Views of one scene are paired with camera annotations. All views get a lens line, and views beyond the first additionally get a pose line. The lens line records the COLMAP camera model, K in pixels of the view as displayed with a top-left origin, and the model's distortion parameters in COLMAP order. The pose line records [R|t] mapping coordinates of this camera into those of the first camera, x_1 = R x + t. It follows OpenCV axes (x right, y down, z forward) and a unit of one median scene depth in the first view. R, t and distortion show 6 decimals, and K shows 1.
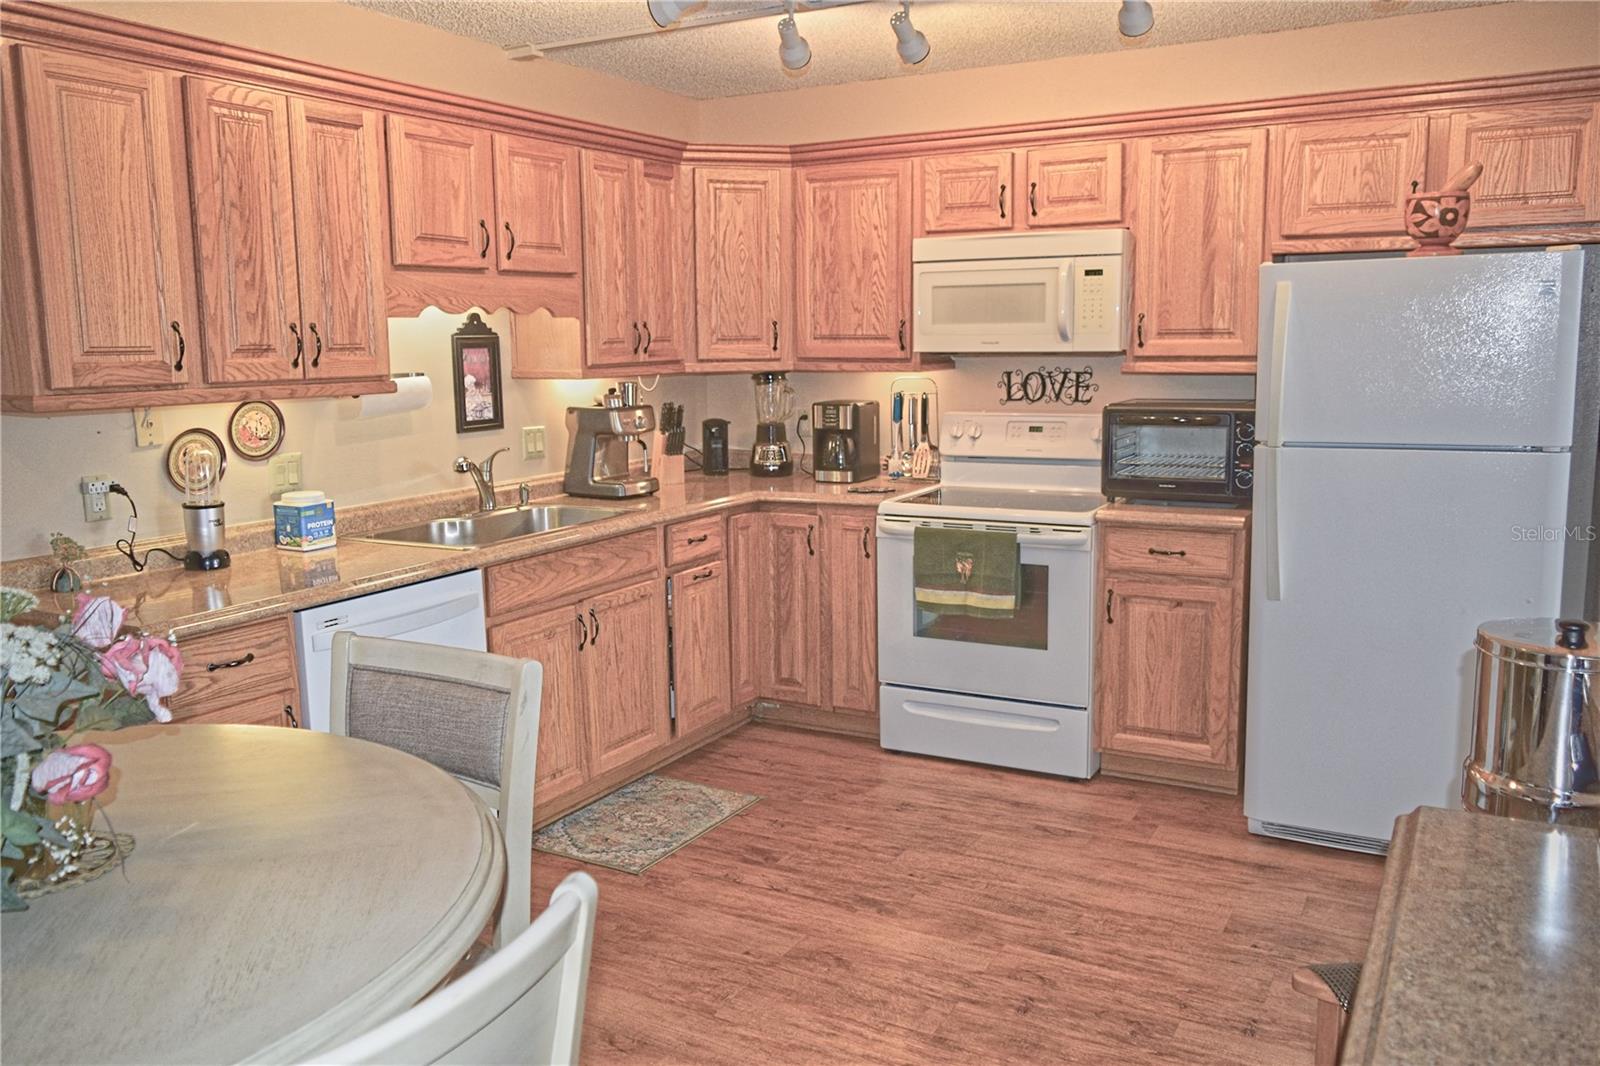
lens RADIAL K [[1260.1, 0, 800.0], [0, 1260.1, 533.0], [0, 0, 1]] dist [-0.013493, 0.006283]
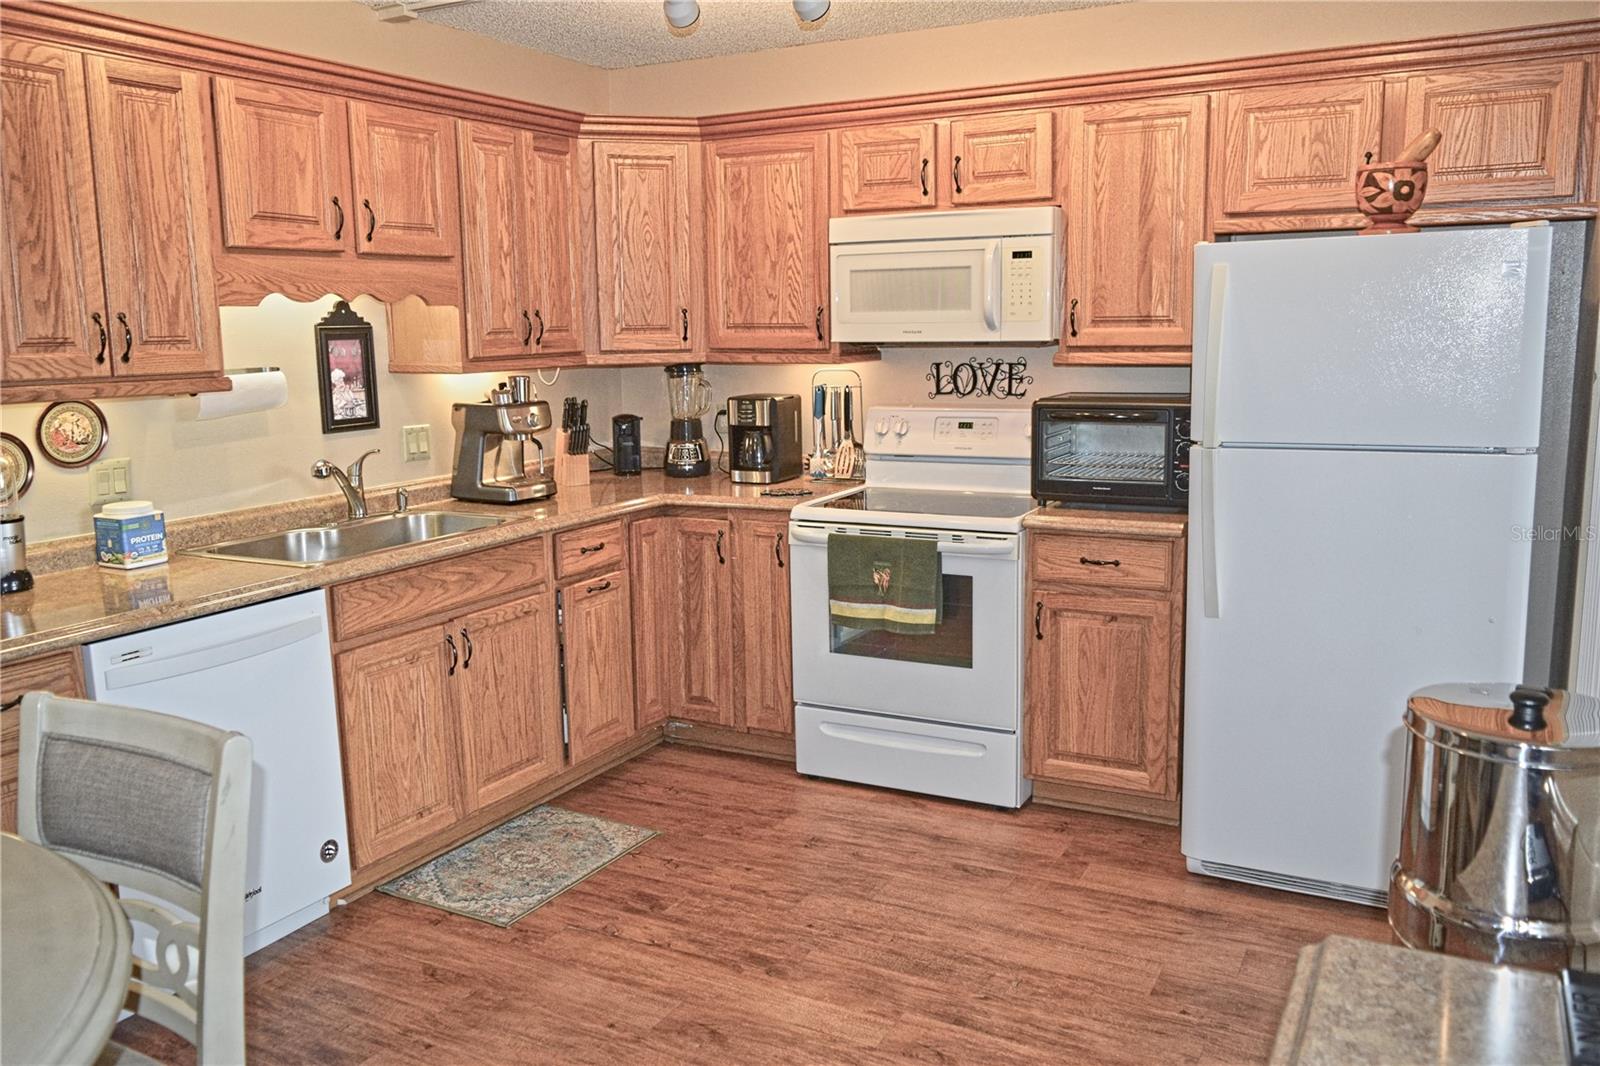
lens RADIAL K [[1260.1, 0, 800.0], [0, 1260.1, 533.0], [0, 0, 1]] dist [-0.013493, 0.006283]
pose [[0.999892, -0.004988, 0.013844, 0.061348], [0.004855, 0.999942, 0.009626, -0.015270], [-0.013891, -0.009558, 0.999858, 0.091215]]
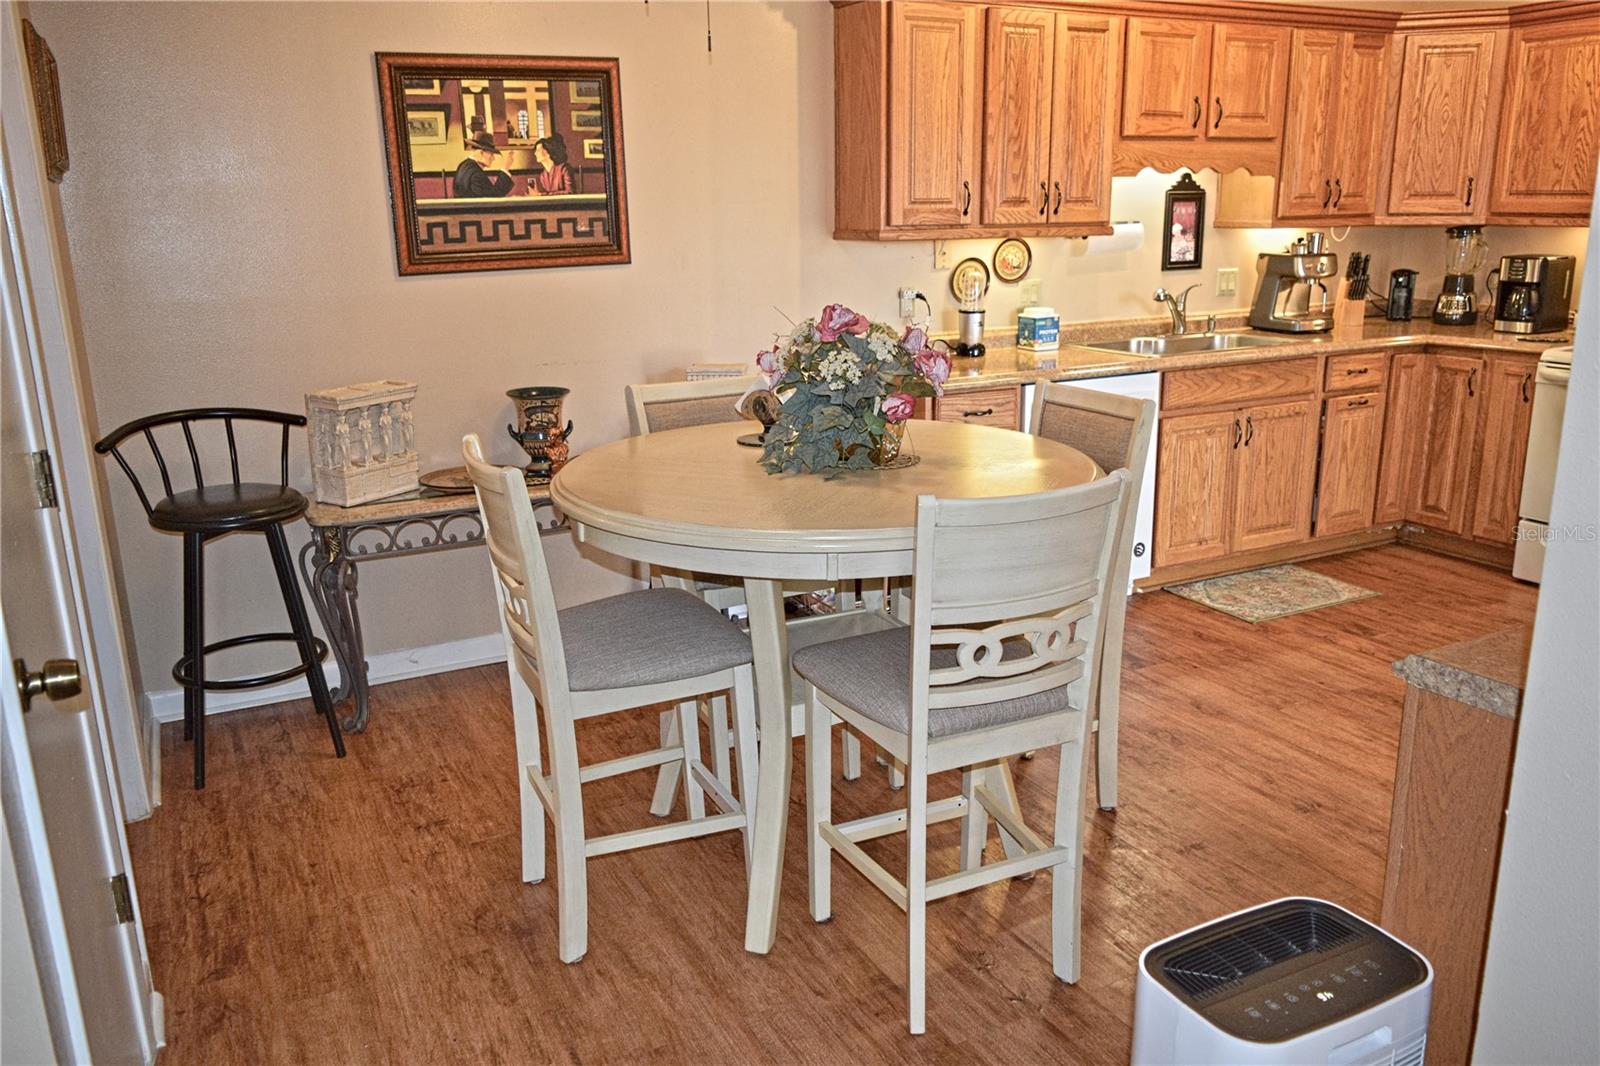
lens RADIAL K [[1221.4, 0, 800.0], [0, 1221.4, 533.0], [0, 0, 1]] dist [-0.028935, 0.012696]
pose [[0.832394, 0.143216, -0.535359, 0.120121], [-0.080322, 0.987008, 0.139151, 0.040739], [0.548333, -0.072828, 0.833083, -0.239641]]
